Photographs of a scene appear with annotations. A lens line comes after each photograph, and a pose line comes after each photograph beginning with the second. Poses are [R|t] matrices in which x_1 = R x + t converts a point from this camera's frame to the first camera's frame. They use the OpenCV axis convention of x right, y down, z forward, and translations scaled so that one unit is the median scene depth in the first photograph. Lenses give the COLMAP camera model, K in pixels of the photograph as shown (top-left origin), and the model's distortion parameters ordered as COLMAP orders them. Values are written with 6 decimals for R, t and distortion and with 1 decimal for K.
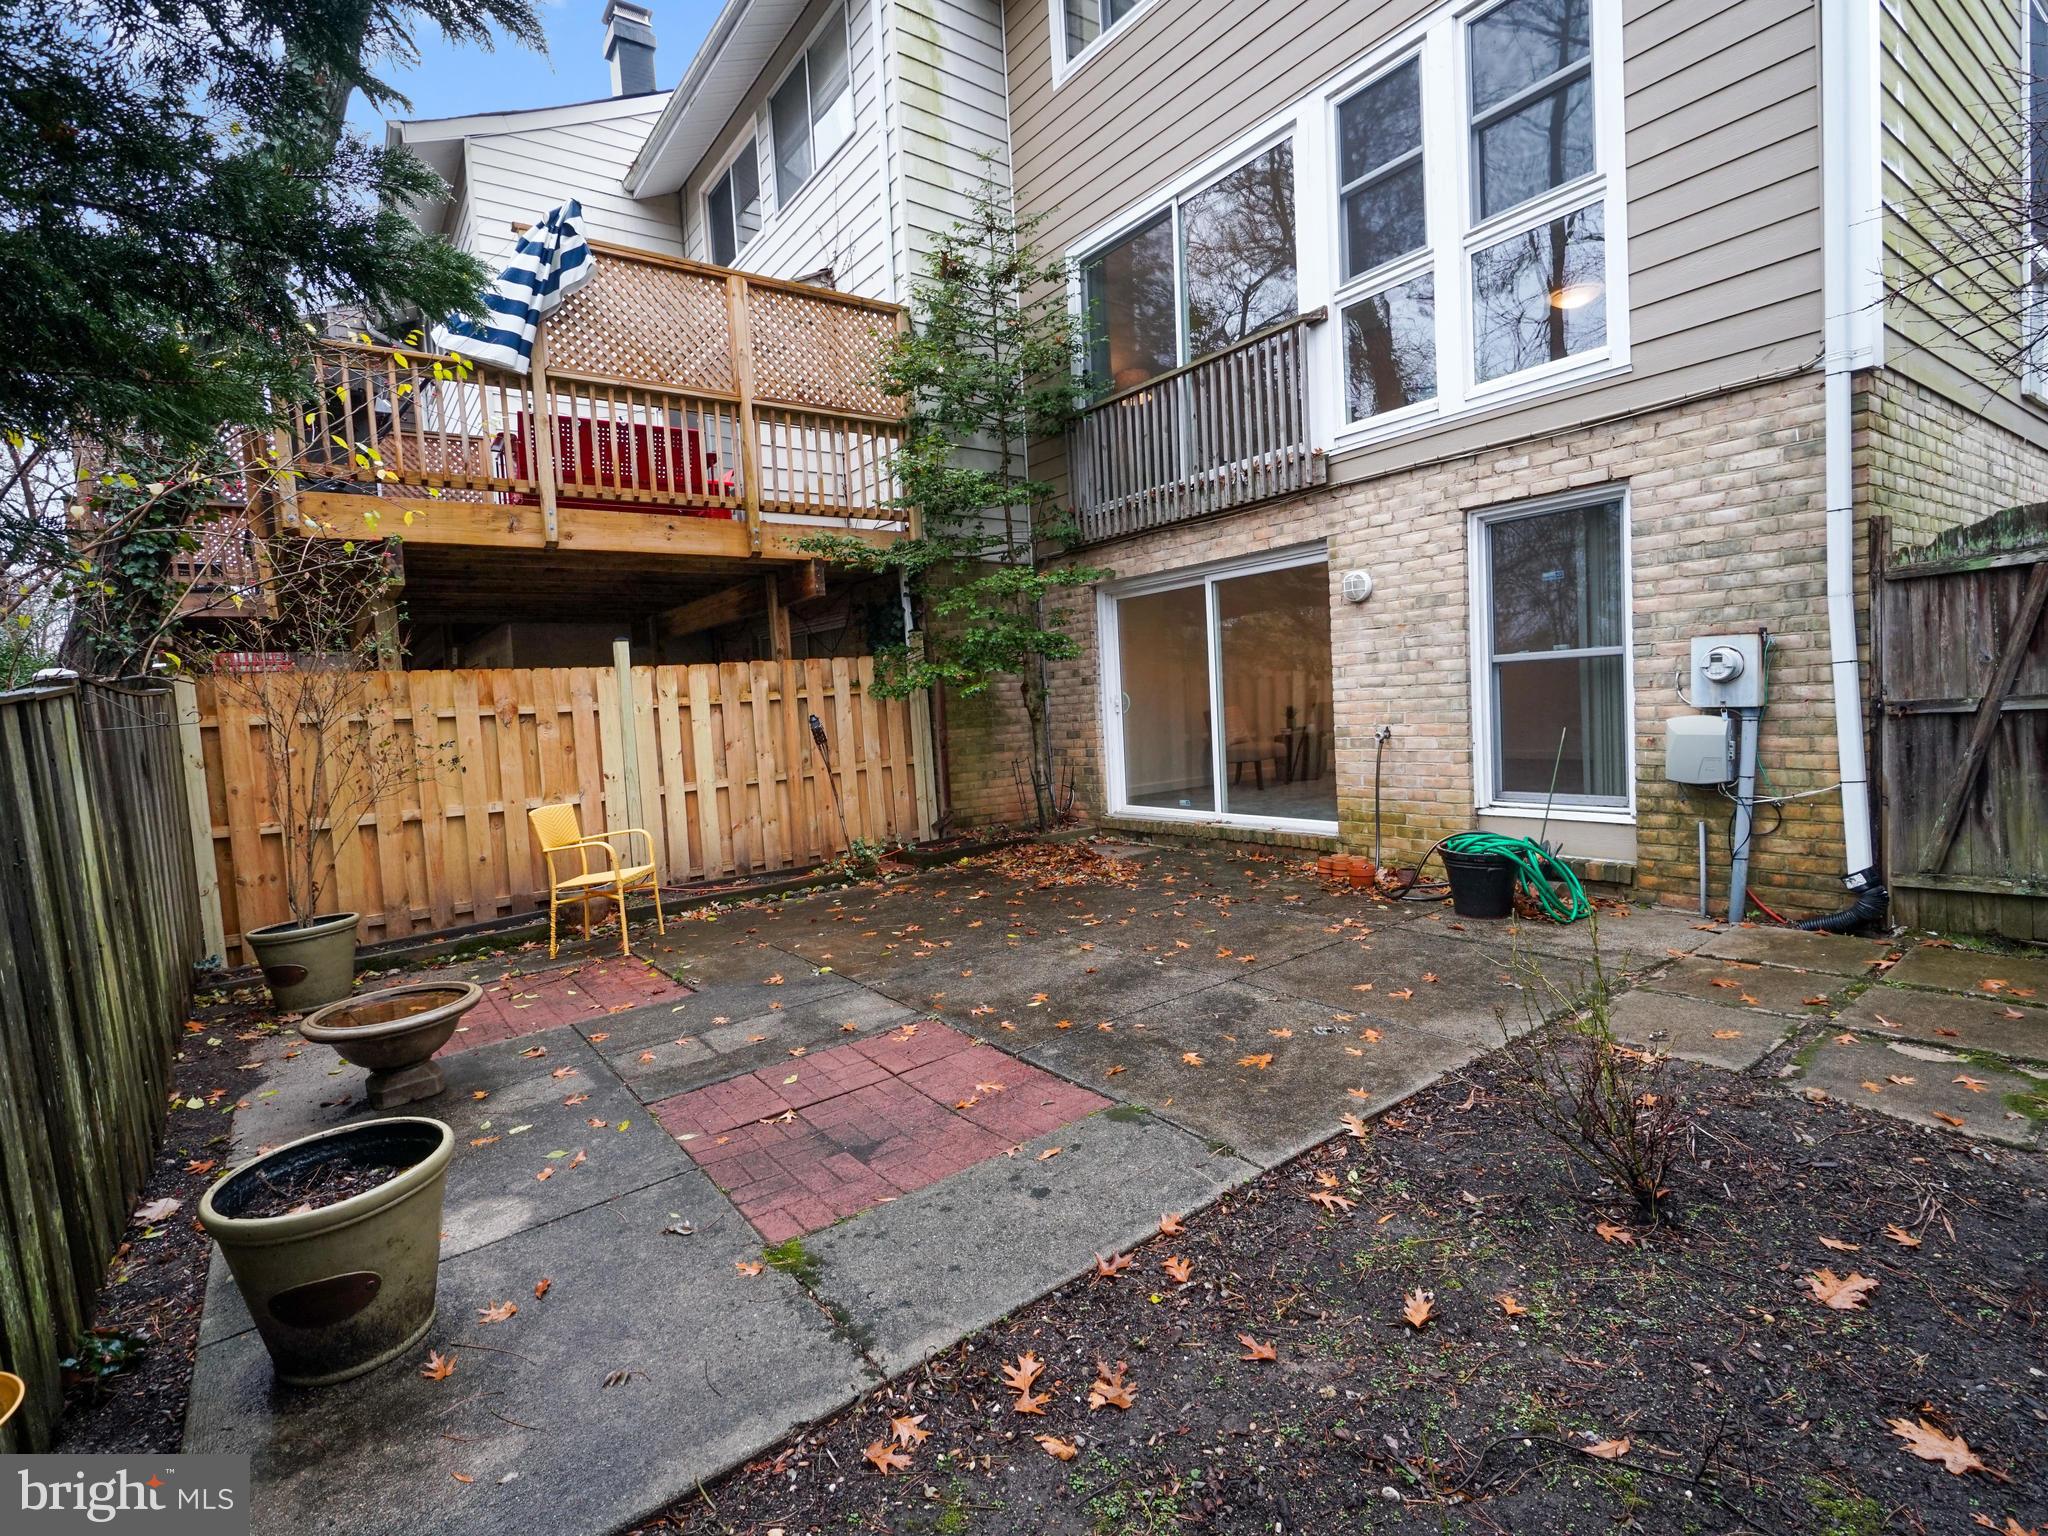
lens RADIAL K [[990.8, 0, 1024.0], [0, 990.8, 768.0], [0, 0, 1]] dist [-0.000196, -0.001284]
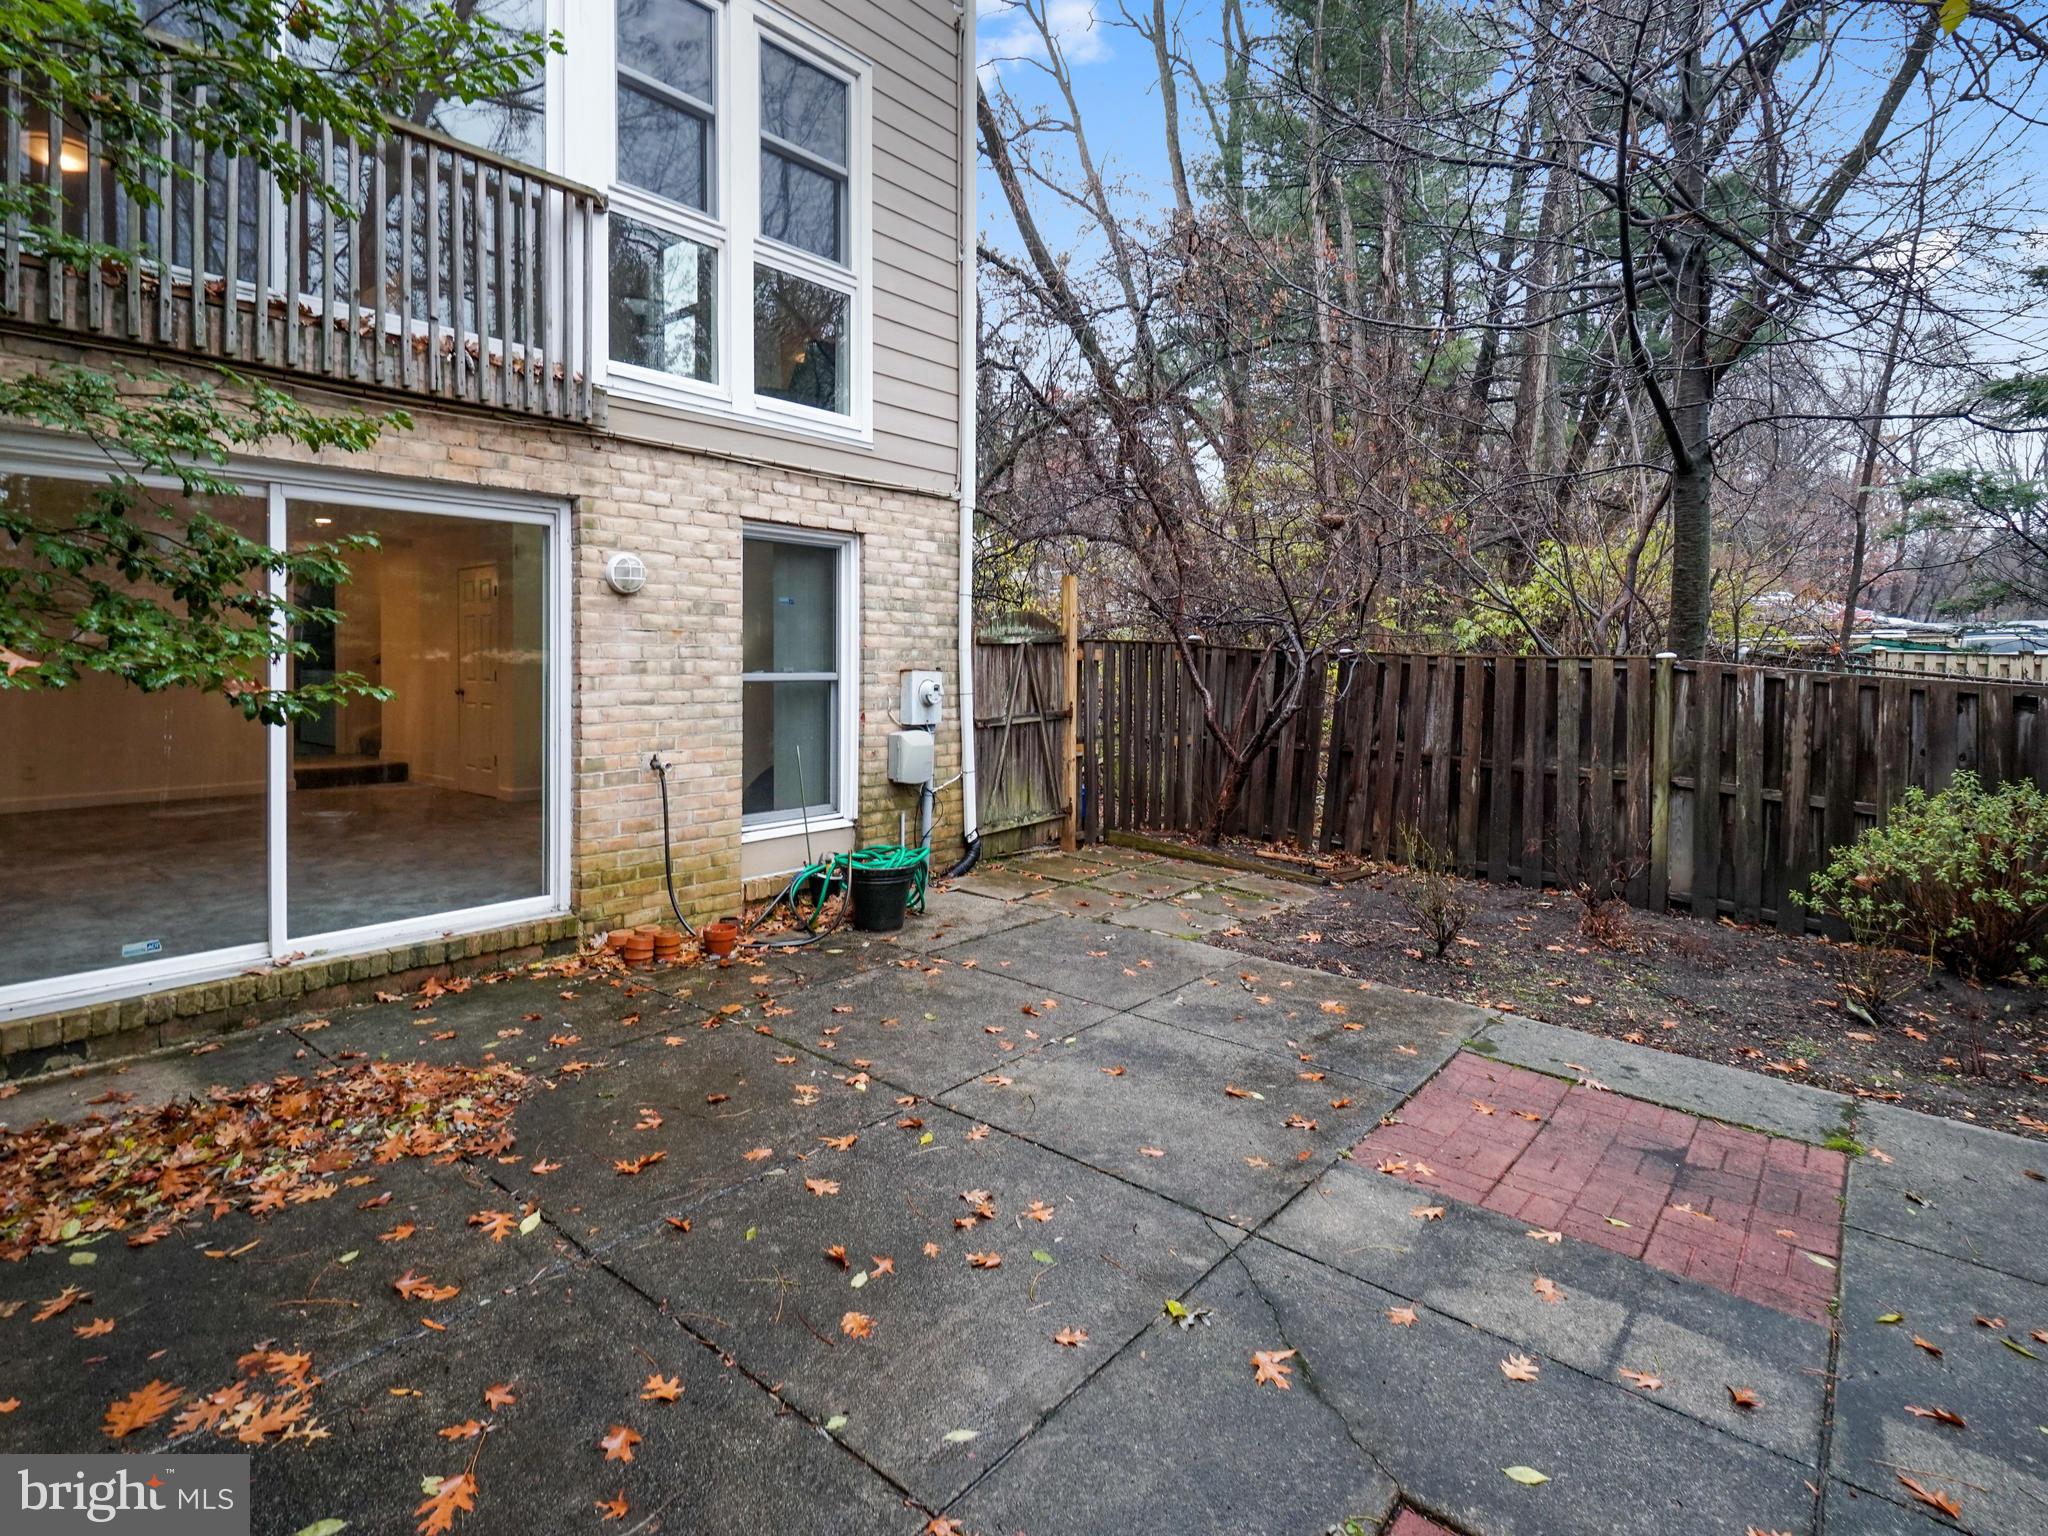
lens RADIAL K [[1029.9, 0, 1023.9], [0, 1029.9, 674.4], [0, 0, 1]] dist [0.004512, 0.001068]
pose [[-0.240287, 0.040152, 0.969871, -0.679631], [0.070923, 0.997200, -0.023712, -0.085918], [-0.968108, 0.063088, -0.242462, 1.199873]]
